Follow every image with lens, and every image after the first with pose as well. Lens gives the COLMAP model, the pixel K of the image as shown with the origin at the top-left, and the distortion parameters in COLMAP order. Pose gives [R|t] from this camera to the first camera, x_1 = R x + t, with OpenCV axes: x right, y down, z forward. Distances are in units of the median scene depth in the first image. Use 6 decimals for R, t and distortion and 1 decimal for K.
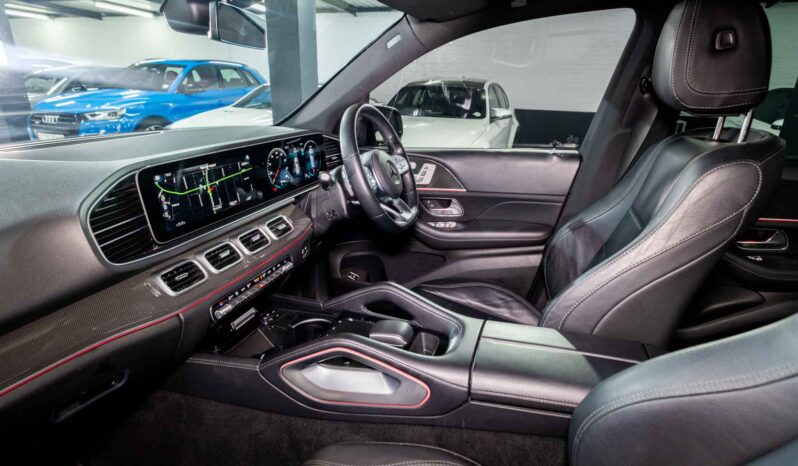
lens RADIAL K [[442.1, 0, 397.0], [0, 442.1, 234.1], [0, 0, 1]] dist [0.006316, 0.001715]
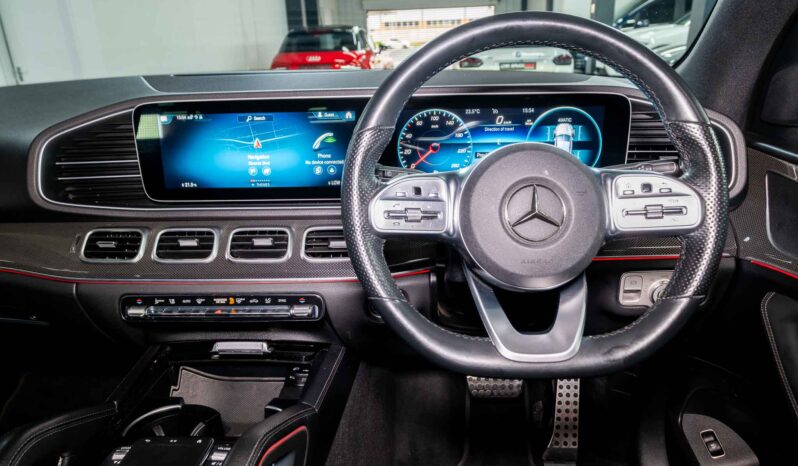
lens RADIAL K [[548.7, 0, 399.3], [0, 548.7, 233.3], [0, 0, 1]] dist [-0.001774, 0.005533]
pose [[0.279370, 0.309235, -0.909025, 0.393142], [-0.282089, 0.931375, 0.230144, -0.214101], [0.917812, 0.192130, 0.347430, 0.836389]]
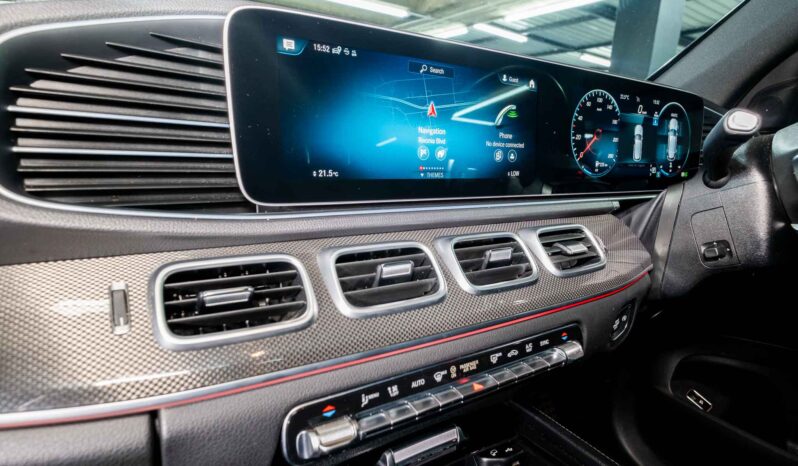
lens RADIAL K [[442.1, 0, 405.6], [0, 442.1, 233.4], [0, 0, 1]] dist [0.006316, 0.001715]
pose [[0.782844, 0.158530, -0.601684, -0.143518], [-0.239199, 0.969365, -0.055813, 0.029037], [0.574404, 0.187615, 0.796782, 0.595423]]
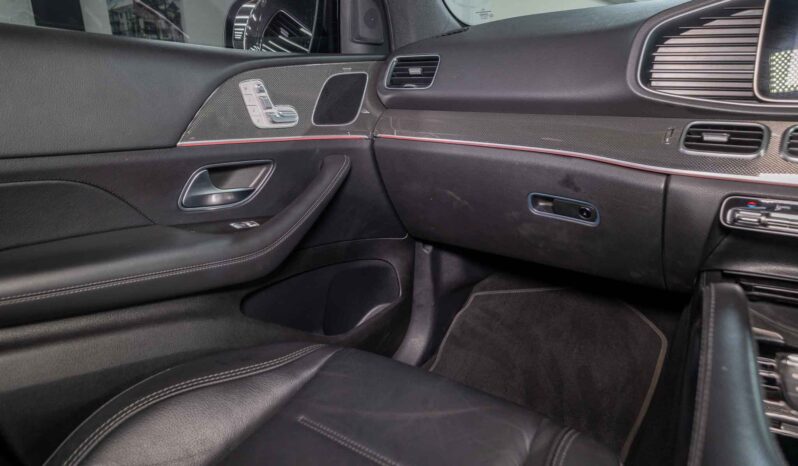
lens RADIAL K [[514.1, 0, 405.5], [0, 514.1, 238.1], [0, 0, 1]] dist [0.015494, -0.000785]
pose [[-0.288521, 0.278651, -0.916029, 0.309037], [-0.306770, 0.879378, 0.364125, 0.067690], [0.907000, 0.386068, -0.168237, 0.562248]]
